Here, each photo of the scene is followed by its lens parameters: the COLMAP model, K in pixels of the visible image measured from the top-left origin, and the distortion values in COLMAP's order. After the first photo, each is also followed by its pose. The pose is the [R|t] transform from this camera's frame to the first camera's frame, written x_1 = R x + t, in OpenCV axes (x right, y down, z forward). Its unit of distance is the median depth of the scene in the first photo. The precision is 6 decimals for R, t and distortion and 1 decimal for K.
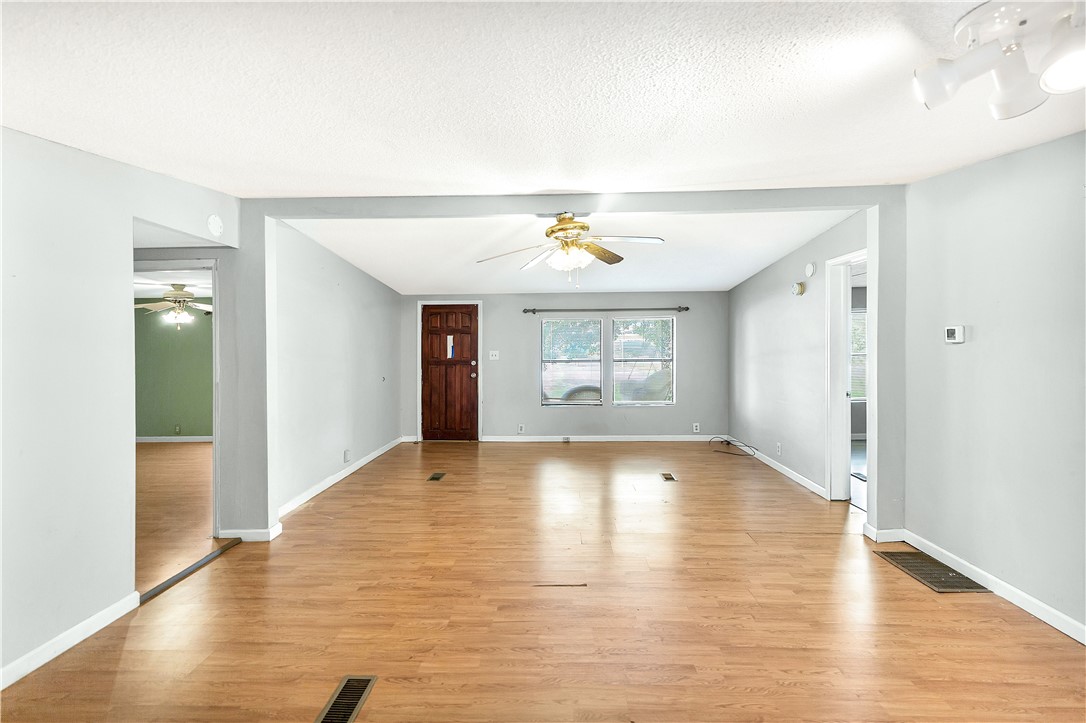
lens RADIAL K [[498.9, 0, 546.7], [0, 498.9, 350.2], [0, 0, 1]] dist [0.001590, 0.000112]
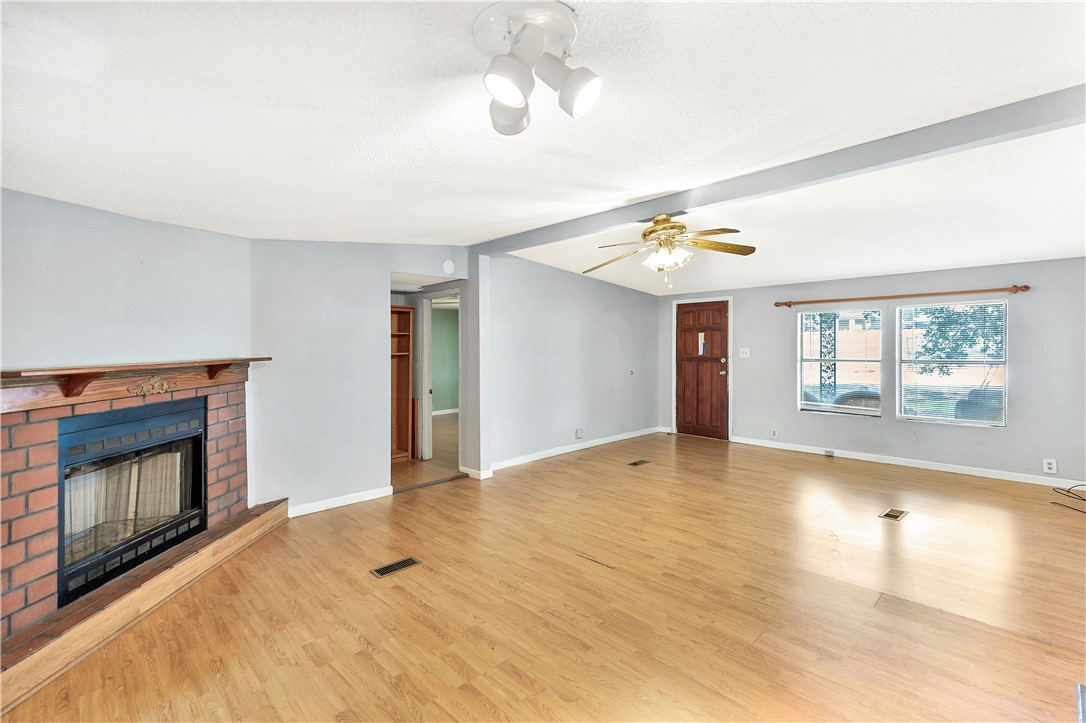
lens RADIAL K [[503.3, 0, 545.2], [0, 503.3, 340.5], [0, 0, 1]] dist [0.001190, 0.000173]
pose [[0.708145, -0.004568, -0.706052, 0.304847], [-0.001732, 0.999965, -0.008208, -0.004651], [0.706065, 0.007035, 0.708112, 0.050580]]
